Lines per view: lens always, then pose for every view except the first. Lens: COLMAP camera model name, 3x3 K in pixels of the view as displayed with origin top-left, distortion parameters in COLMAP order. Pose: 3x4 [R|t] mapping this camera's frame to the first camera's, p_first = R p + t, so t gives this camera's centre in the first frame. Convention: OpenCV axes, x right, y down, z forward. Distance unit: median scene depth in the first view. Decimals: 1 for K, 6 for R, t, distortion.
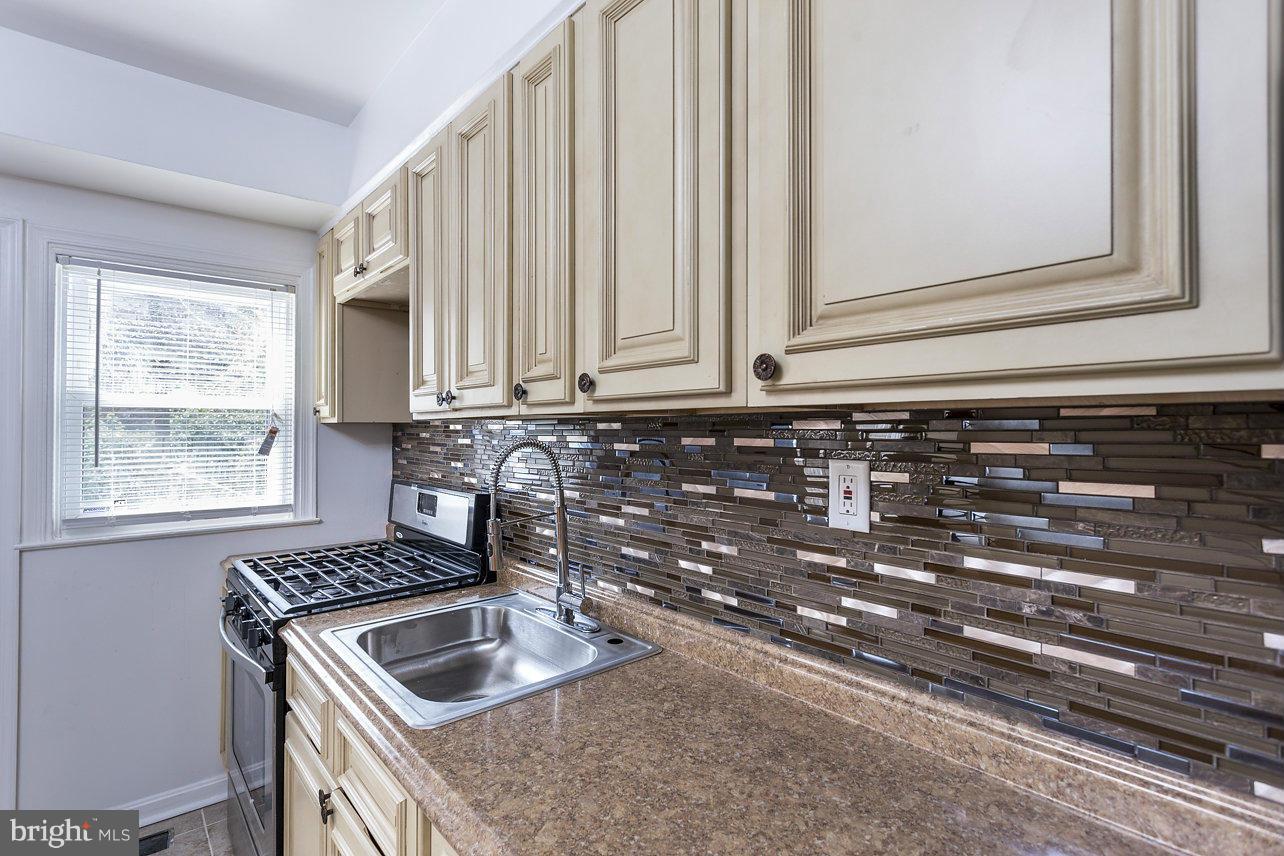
lens RADIAL K [[633.4, 0, 667.7], [0, 633.4, 425.6], [0, 0, 1]] dist [-0.005923, 0.001915]
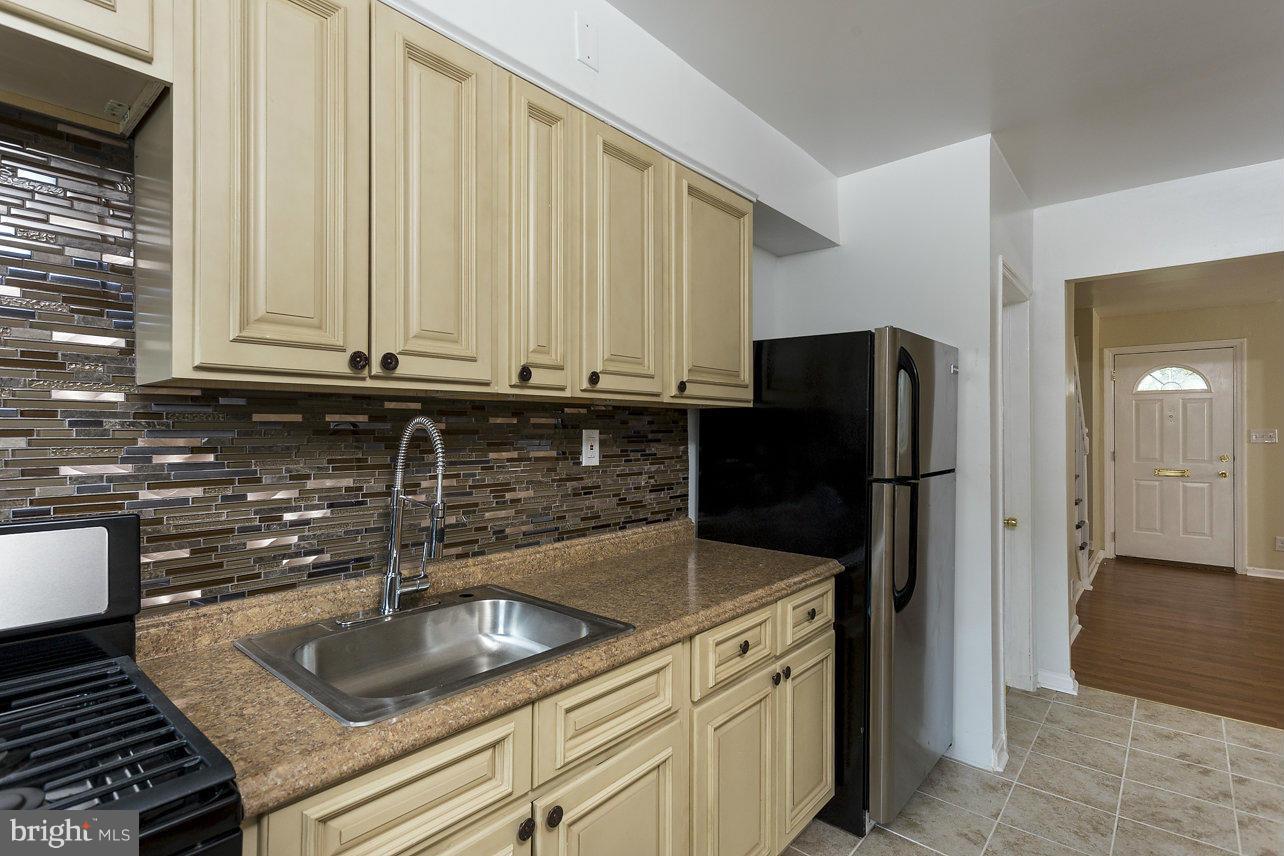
lens RADIAL K [[633.4, 0, 599.6], [0, 633.4, 420.4], [0, 0, 1]] dist [-0.005923, 0.001915]
pose [[-0.099502, 0.017816, 0.994878, -1.327781], [-0.003031, 0.999830, -0.018208, 0.049512], [-0.995033, -0.004828, -0.099432, 0.936933]]
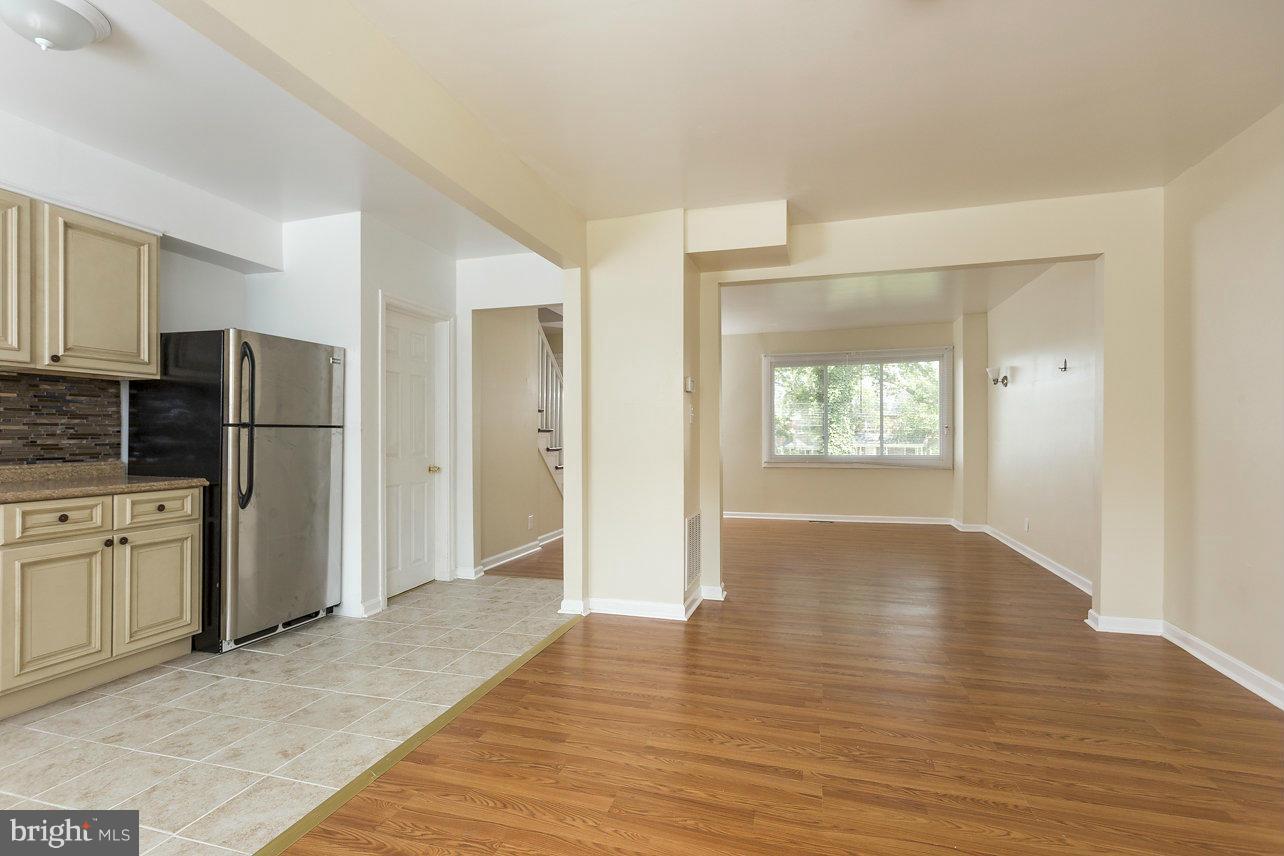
lens RADIAL K [[633.4, 0, 642.7], [0, 633.4, 429.8], [0, 0, 1]] dist [-0.005923, 0.001915]
pose [[-0.529480, 0.013774, 0.848211, -2.748397], [0.003246, 0.999894, -0.014211, 0.220823], [-0.848316, -0.004772, -0.529469, 0.052316]]
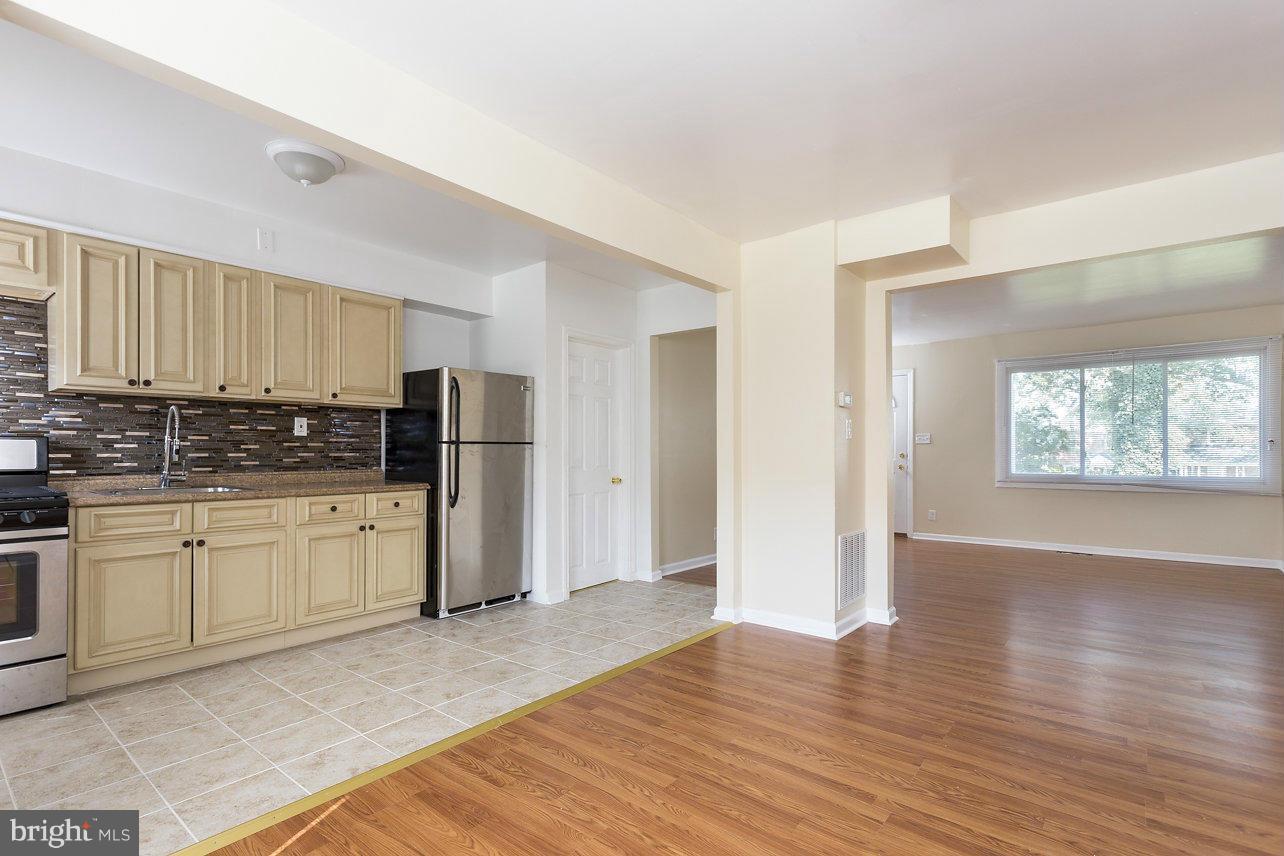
lens RADIAL K [[633.4, 0, 624.7], [0, 633.4, 445.4], [0, 0, 1]] dist [-0.005923, 0.001915]
pose [[-0.147329, 0.013731, 0.988992, -3.065234], [-0.000682, 0.999902, -0.013984, 0.222035], [-0.989087, -0.002735, -0.147305, -0.310196]]
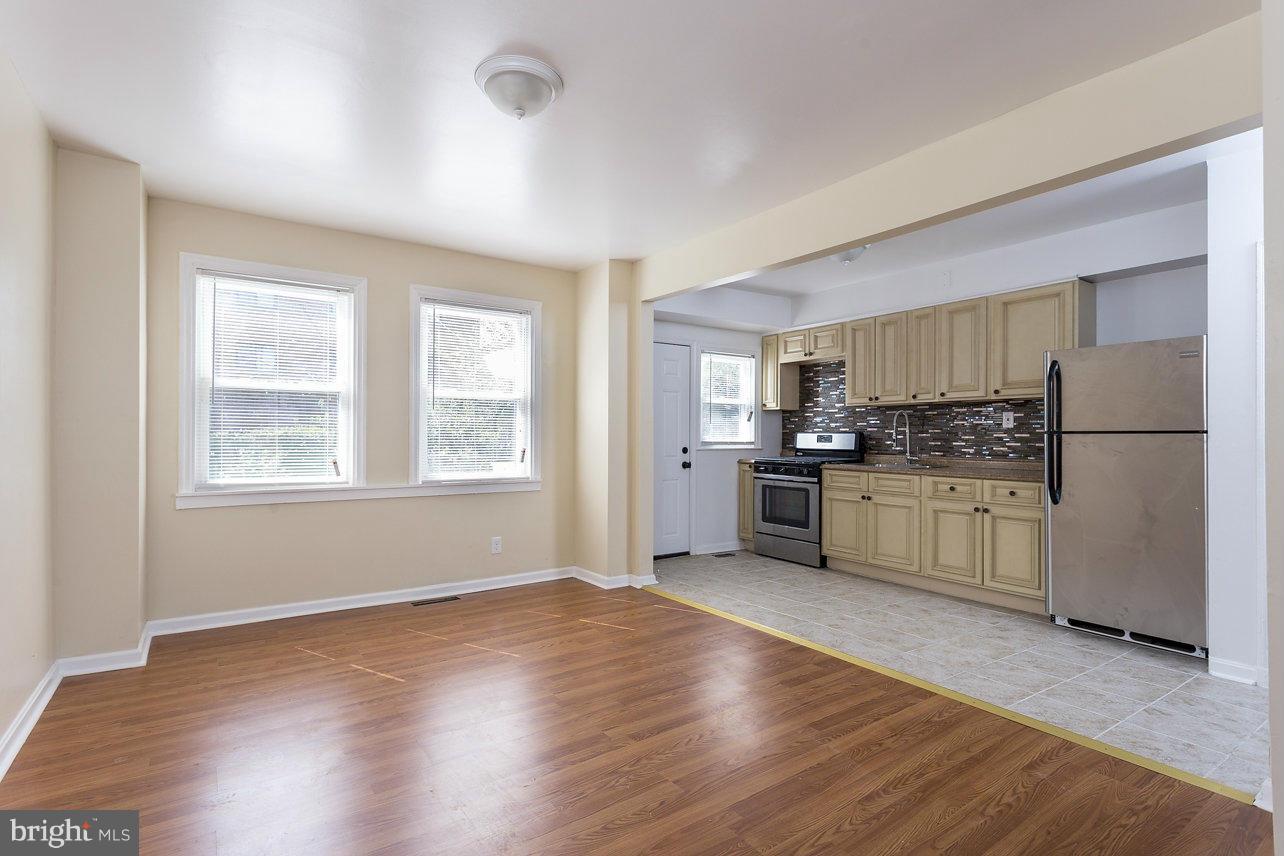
lens RADIAL K [[633.4, 0, 625.5], [0, 633.4, 432.2], [0, 0, 1]] dist [-0.005923, 0.001915]
pose [[0.985245, 0.009994, -0.170859, -1.269365], [-0.010905, 0.999931, -0.004396, 0.196359], [0.170803, 0.006194, 0.985286, -3.037302]]
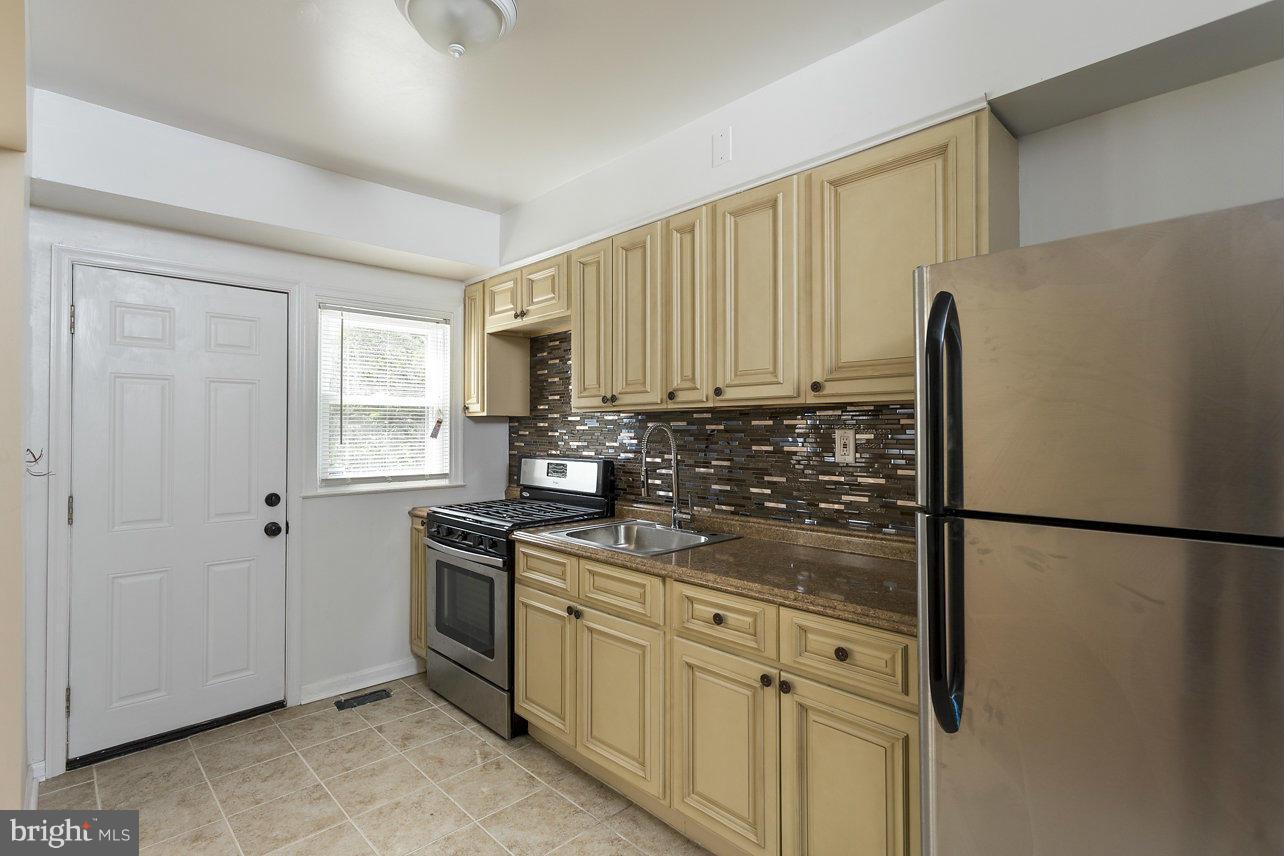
lens RADIAL K [[633.4, 0, 670.5], [0, 633.4, 422.1], [0, 0, 1]] dist [-0.005923, 0.001915]
pose [[0.998686, 0.002472, 0.051192, -0.318121], [-0.002004, 0.999956, -0.009182, 0.040919], [-0.051213, 0.009067, 0.998647, -0.847012]]
